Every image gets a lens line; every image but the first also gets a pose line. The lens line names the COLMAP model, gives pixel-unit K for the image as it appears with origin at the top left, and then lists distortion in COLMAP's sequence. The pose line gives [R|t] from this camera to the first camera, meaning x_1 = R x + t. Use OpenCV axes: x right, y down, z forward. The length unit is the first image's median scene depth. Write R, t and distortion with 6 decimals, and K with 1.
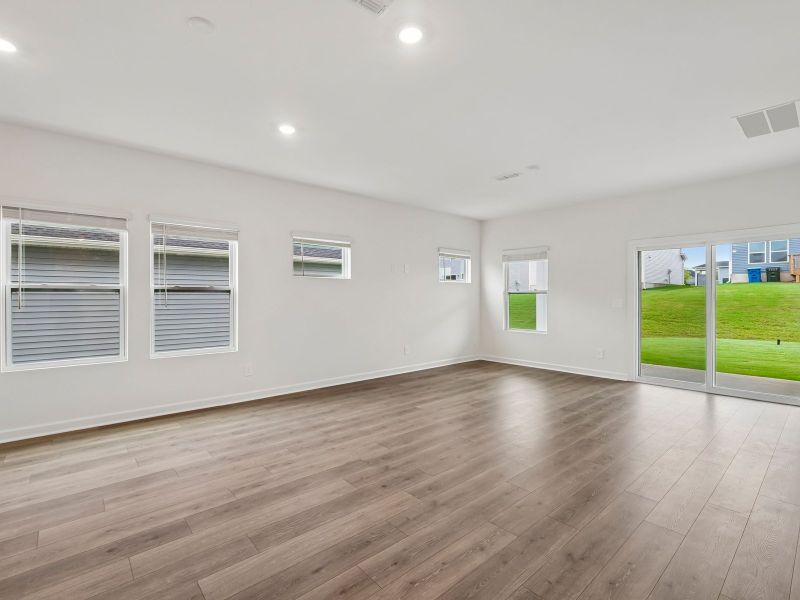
lens RADIAL K [[379.5, 0, 400.0], [0, 379.5, 300.0], [0, 0, 1]] dist [-0.011077, 0.001120]
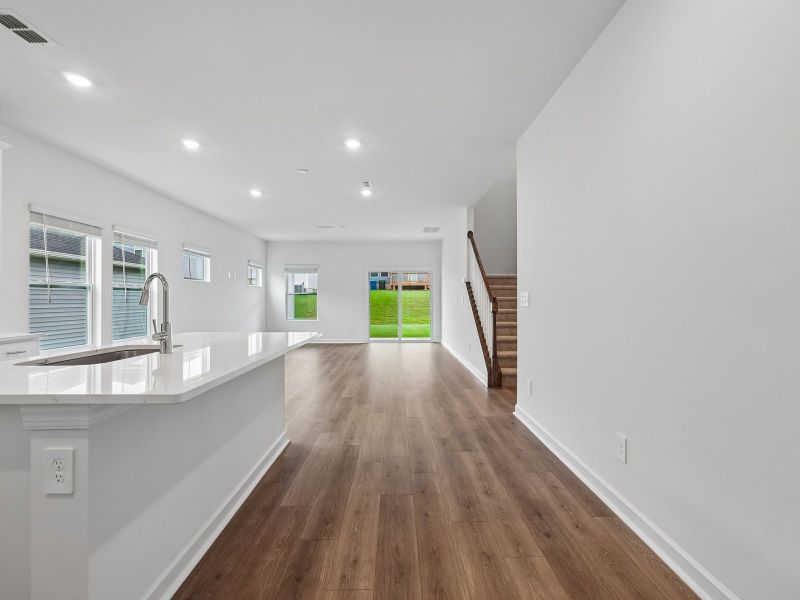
lens RADIAL K [[379.5, 0, 400.0], [0, 379.5, 300.0], [0, 0, 1]] dist [-0.011077, 0.001120]
pose [[0.649911, -0.000006, 0.760010, -0.940449], [0.006666, 0.999962, -0.005693, 0.023316], [-0.759981, 0.008767, 0.649886, -0.444238]]
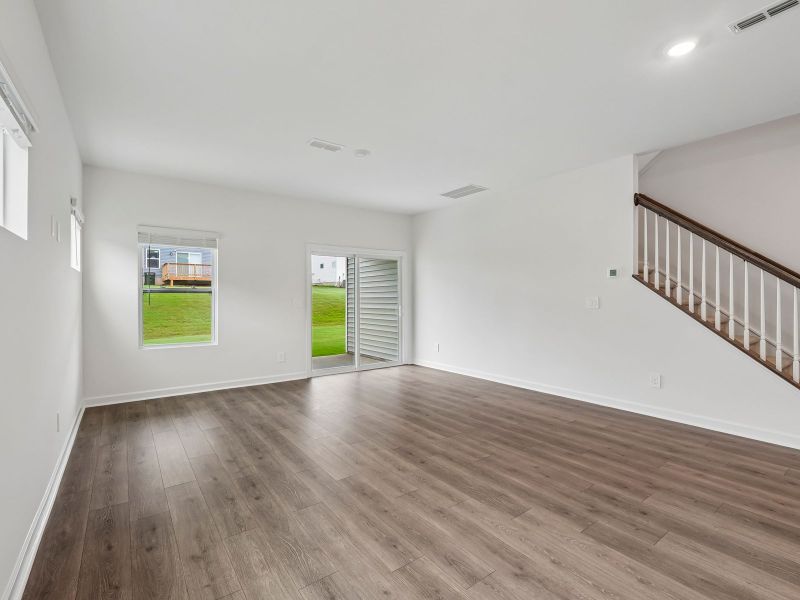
lens RADIAL K [[379.5, 0, 400.0], [0, 379.5, 300.0], [0, 0, 1]] dist [-0.011077, 0.001120]
pose [[0.089854, -0.005526, 0.995940, -0.576228], [0.009523, 0.999944, 0.004689, -0.004055], [-0.995909, 0.009063, 0.089902, 0.895551]]
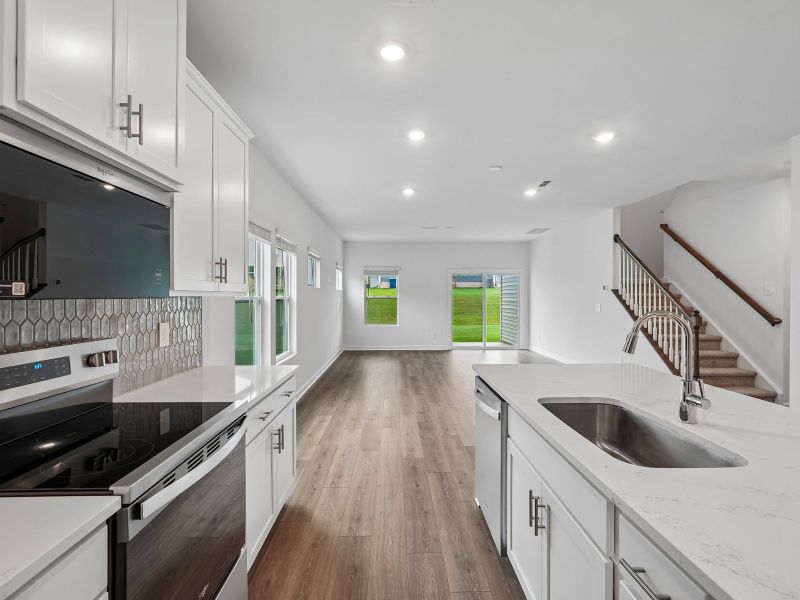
lens RADIAL K [[379.5, 0, 400.0], [0, 379.5, 300.0], [0, 0, 1]] dist [-0.011077, 0.001120]
pose [[0.649098, -0.003711, 0.760696, -1.192128], [0.003767, 0.999992, 0.001664, -0.025250], [-0.760696, 0.001785, 0.649106, 0.052326]]
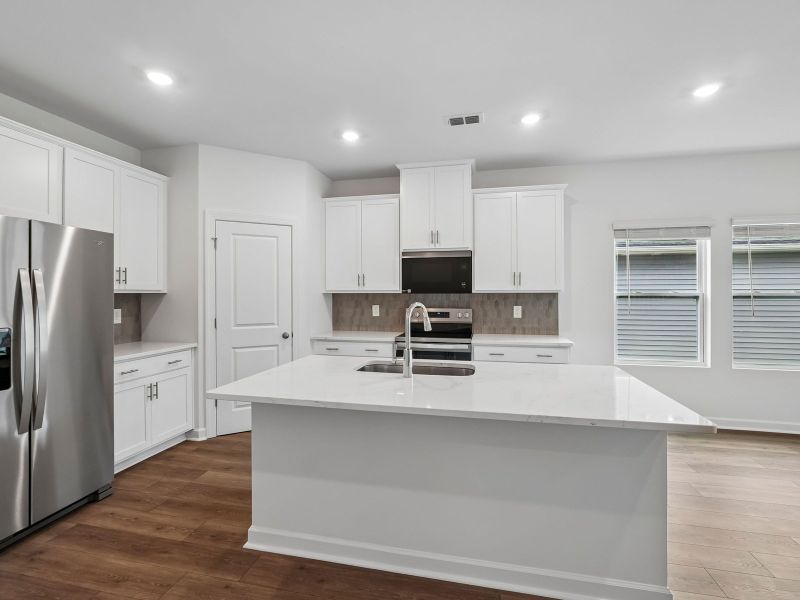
lens RADIAL K [[379.5, 0, 400.0], [0, 379.5, 300.0], [0, 0, 1]] dist [-0.011077, 0.001120]
pose [[0.584492, -0.000651, -0.811399, -0.364963], [-0.011800, 0.999887, -0.009302, 0.000868], [0.811313, 0.015011, 0.584419, -0.231134]]
